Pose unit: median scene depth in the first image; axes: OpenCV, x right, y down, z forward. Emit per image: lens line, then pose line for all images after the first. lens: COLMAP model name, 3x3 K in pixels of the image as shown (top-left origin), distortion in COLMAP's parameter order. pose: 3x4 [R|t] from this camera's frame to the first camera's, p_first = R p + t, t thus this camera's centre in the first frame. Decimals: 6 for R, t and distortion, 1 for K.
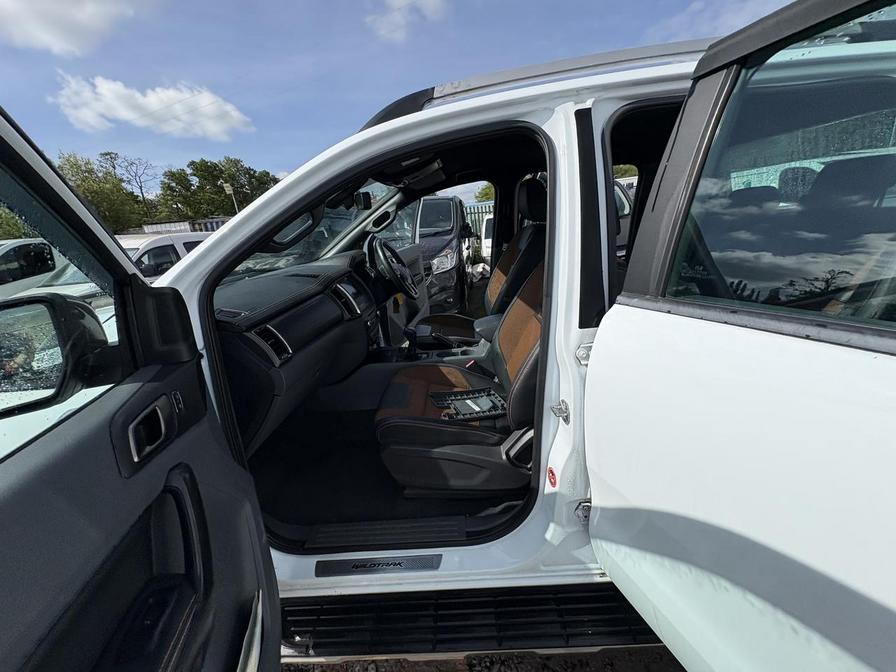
lens RADIAL K [[357.8, 0, 433.7], [0, 357.8, 333.0], [0, 0, 1]] dist [-0.001956, 0.000820]
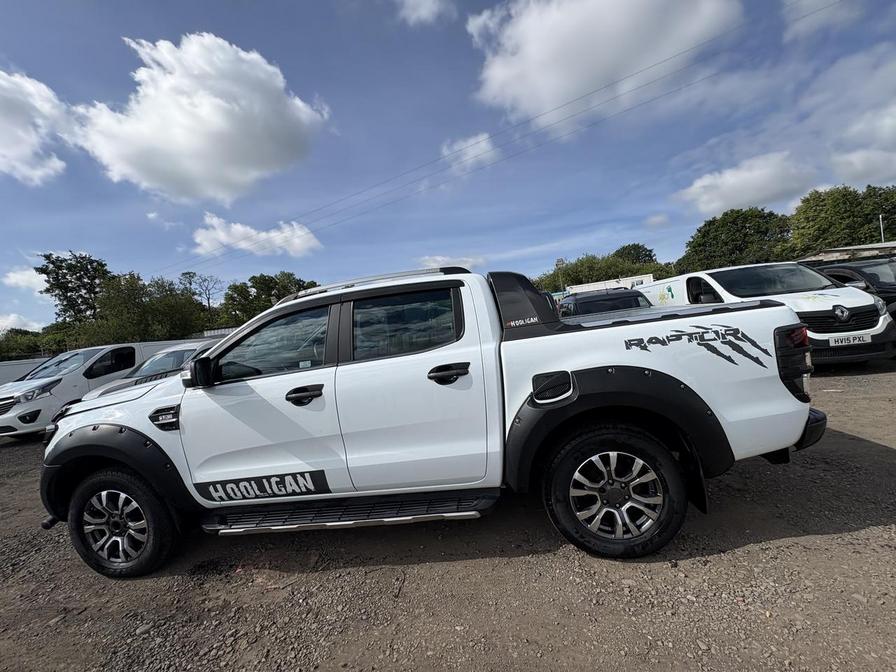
lens RADIAL K [[357.8, 0, 435.7], [0, 357.8, 331.2], [0, 0, 1]] dist [-0.001956, 0.000820]
pose [[0.995755, -0.022942, -0.089142, 0.135406], [-0.001596, 0.963993, -0.265924, 0.038508], [0.092033, 0.264937, 0.959864, -0.159521]]
